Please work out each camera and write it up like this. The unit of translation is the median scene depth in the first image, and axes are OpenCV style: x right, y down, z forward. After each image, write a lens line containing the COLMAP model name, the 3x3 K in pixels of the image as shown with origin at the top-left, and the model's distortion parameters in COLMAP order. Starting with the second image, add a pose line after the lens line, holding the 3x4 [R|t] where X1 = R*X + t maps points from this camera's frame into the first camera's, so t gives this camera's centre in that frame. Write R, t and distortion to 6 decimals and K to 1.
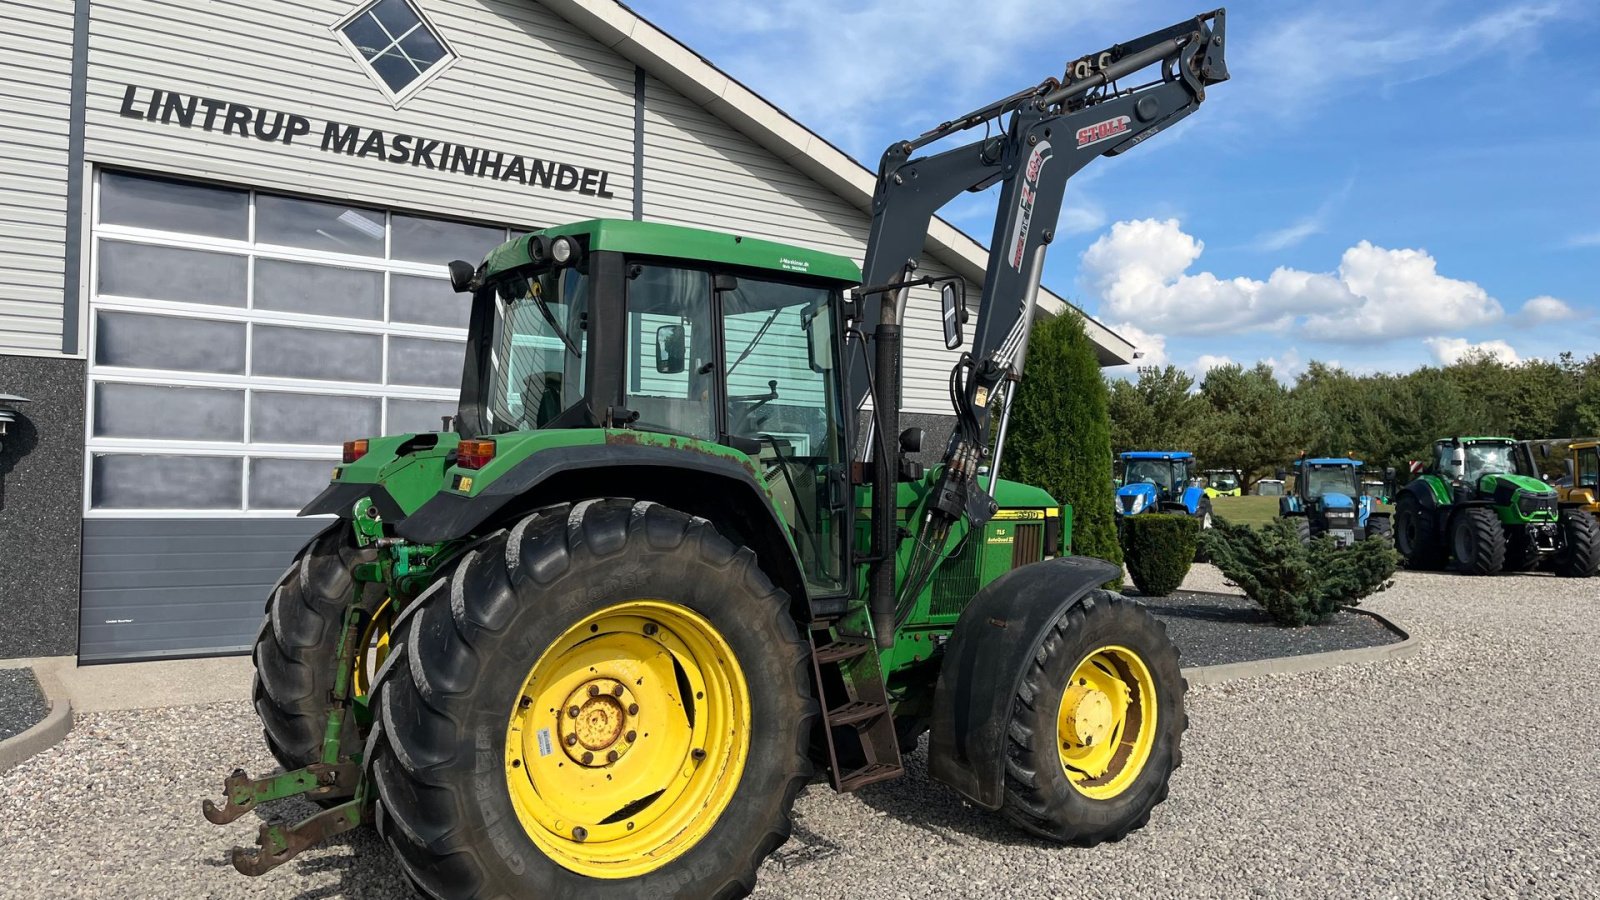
lens RADIAL K [[1210.6, 0, 787.9], [0, 1210.6, 459.1], [0, 0, 1]] dist [0.065401, -0.078576]
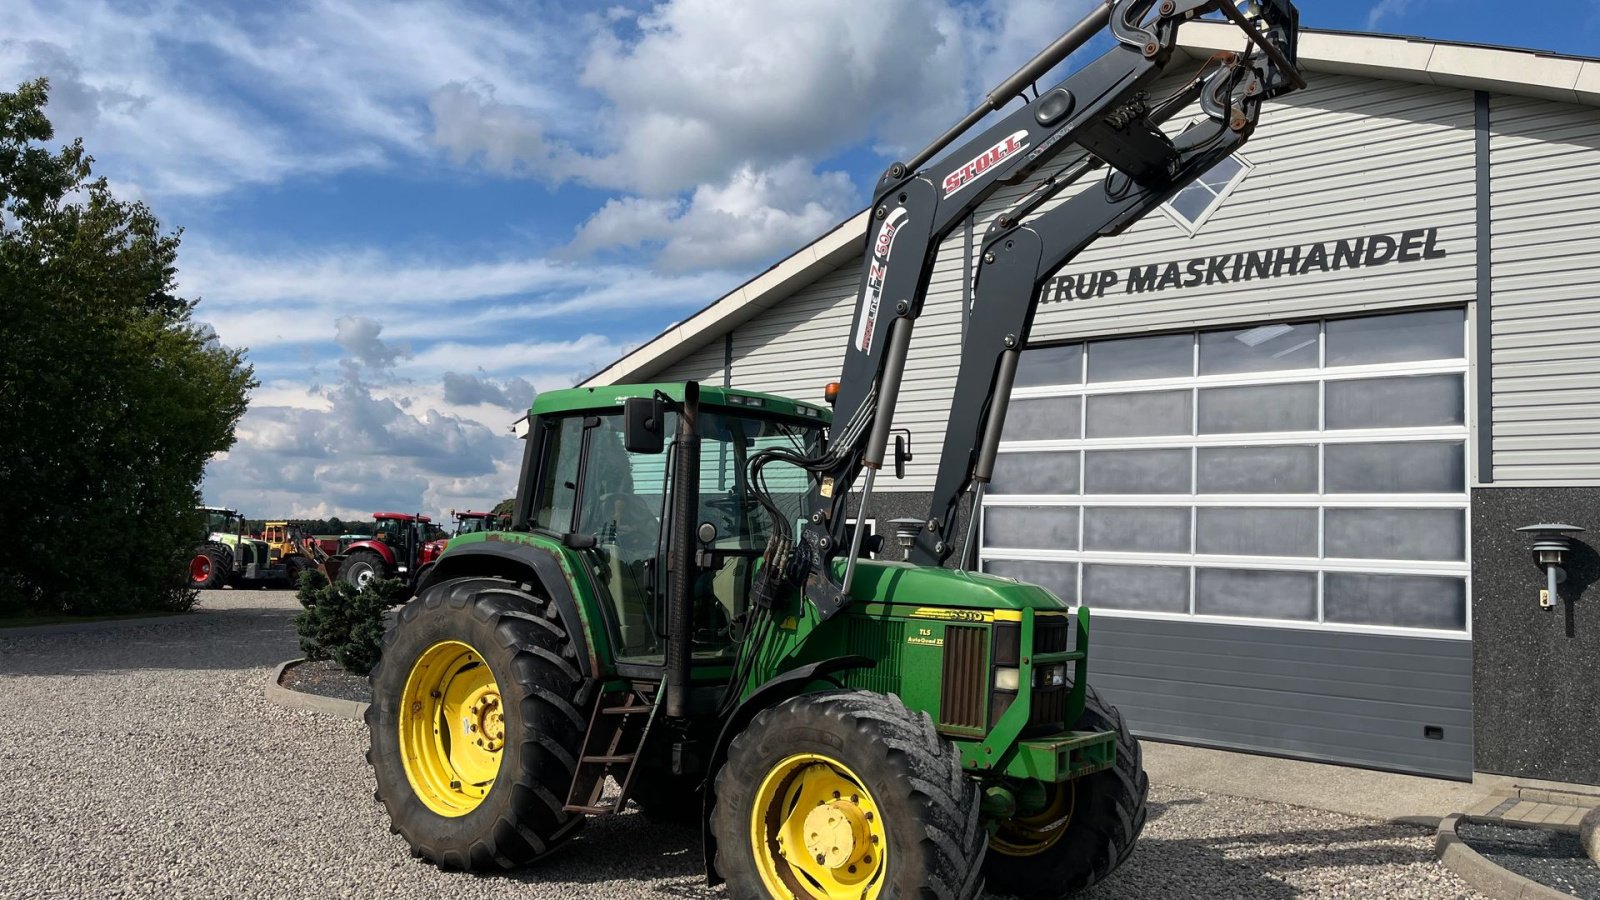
lens RADIAL K [[1210.6, 0, 785.5], [0, 1210.6, 465.8], [0, 0, 1]] dist [0.065401, -0.078576]
pose [[0.282985, -0.080036, -0.955779, 0.613340], [-0.010535, 0.996193, -0.086539, 0.009481], [0.959066, 0.034558, 0.281065, 0.384451]]
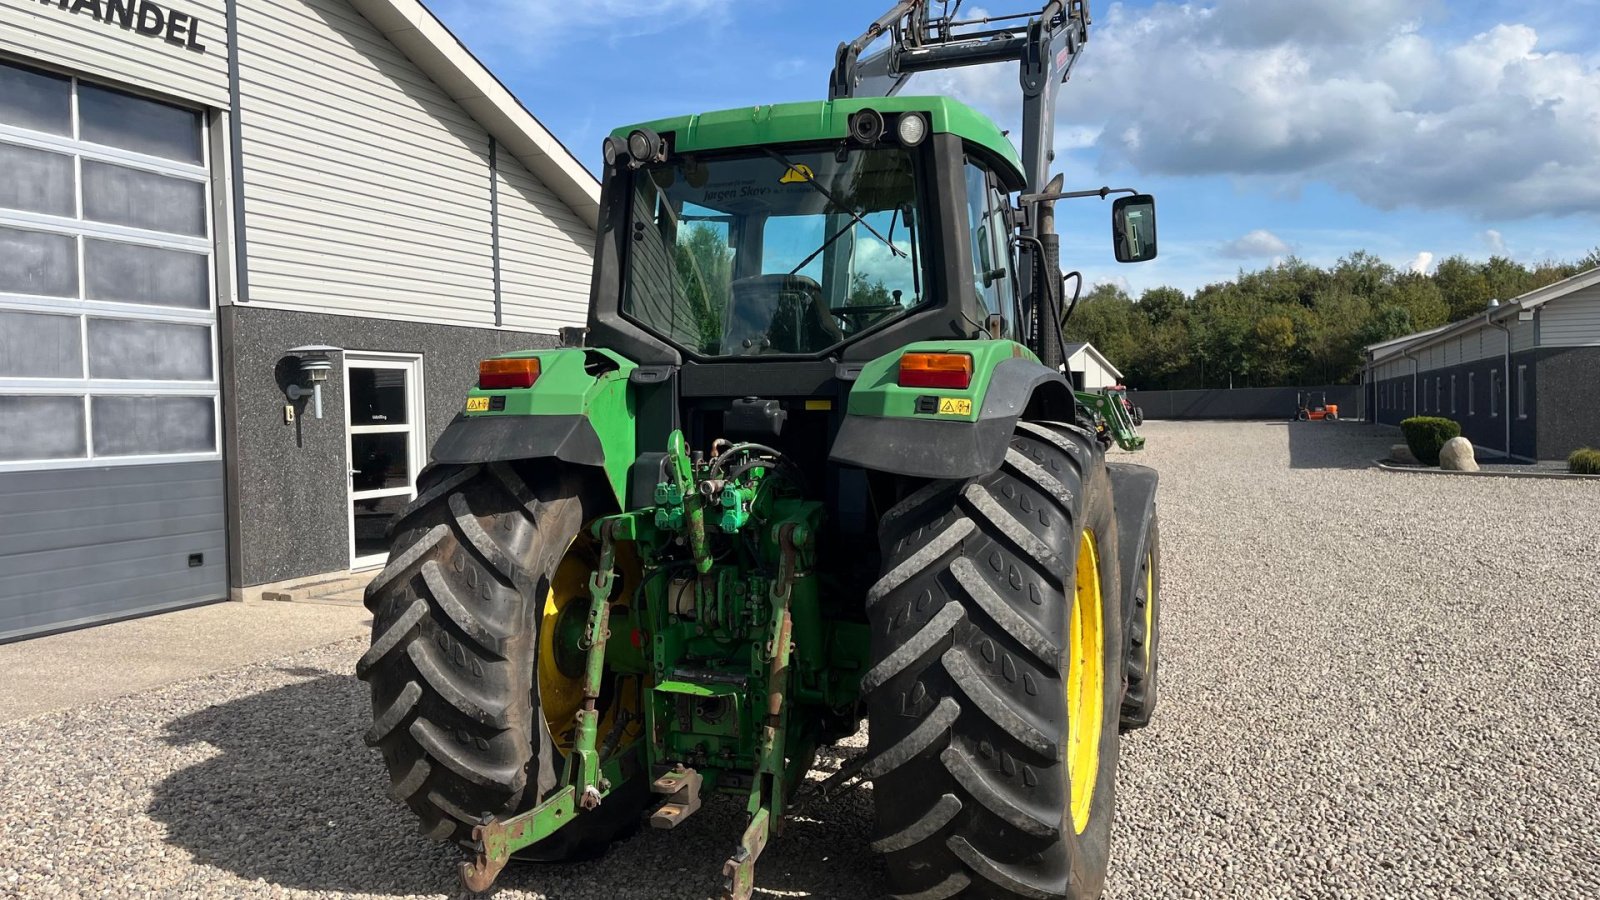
lens RADIAL K [[1210.6, 0, 781.1], [0, 1210.6, 449.4], [0, 0, 1]] dist [0.065401, -0.078576]
pose [[0.837850, -0.049389, 0.543662, -0.321533], [0.019055, 0.997938, 0.061292, -0.001182], [-0.545568, -0.040994, 0.837064, 0.144999]]
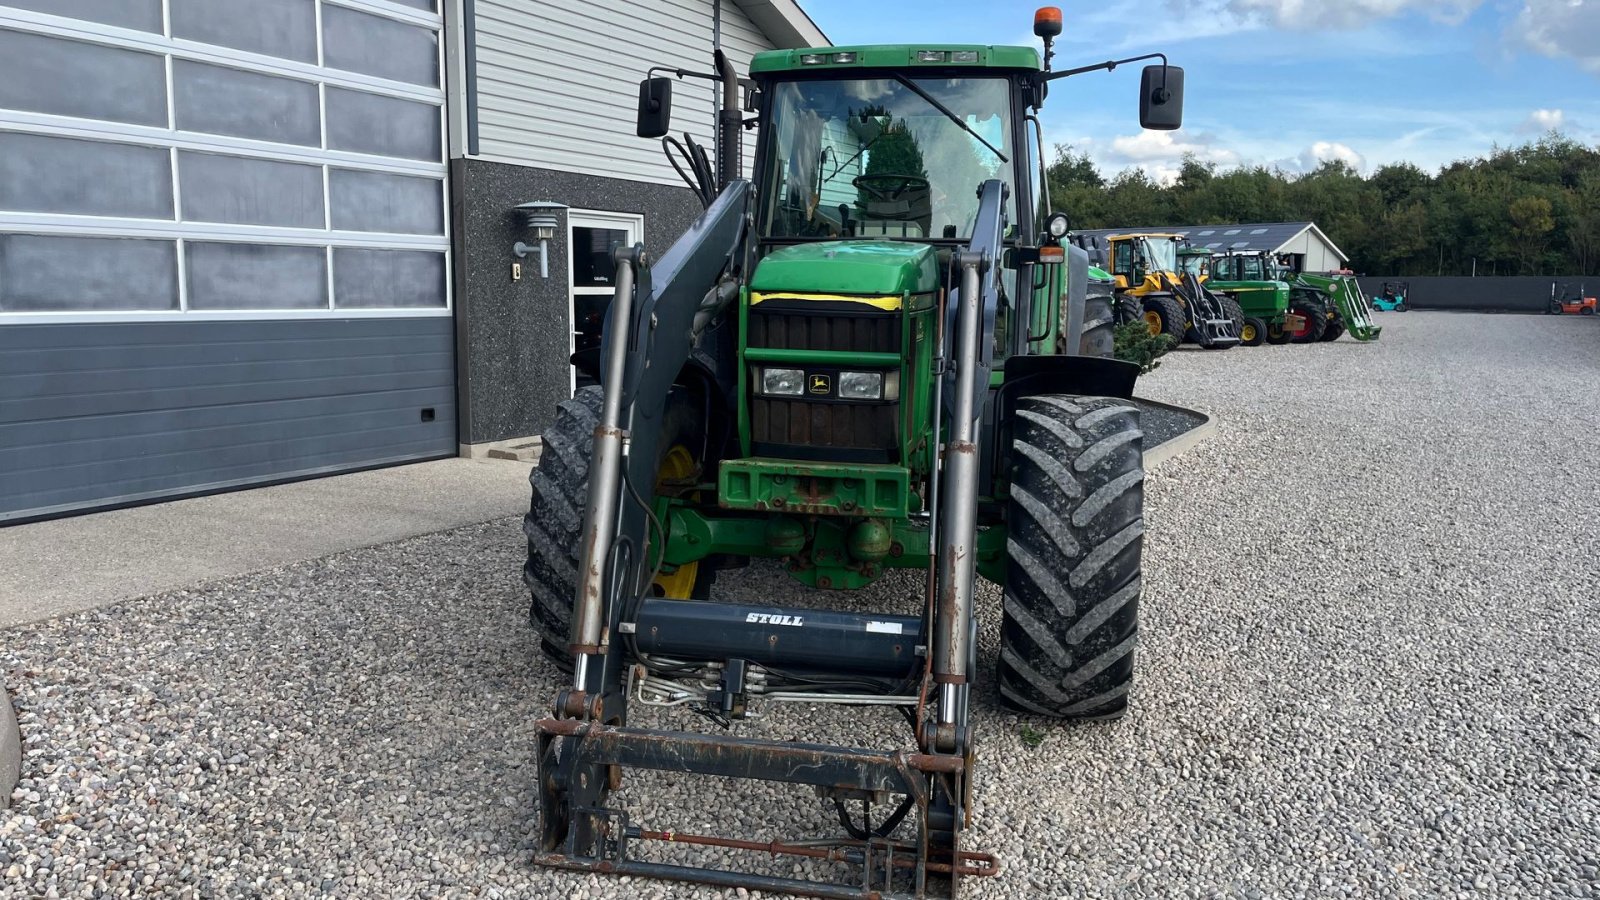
lens RADIAL K [[1210.6, 0, 784.7], [0, 1210.6, 436.0], [0, 0, 1]] dist [0.065401, -0.078576]
pose [[0.910052, -0.057569, 0.410476, -0.328014], [-0.005688, 0.988480, 0.151246, 0.004490], [-0.414454, -0.139976, 0.899241, 0.207819]]
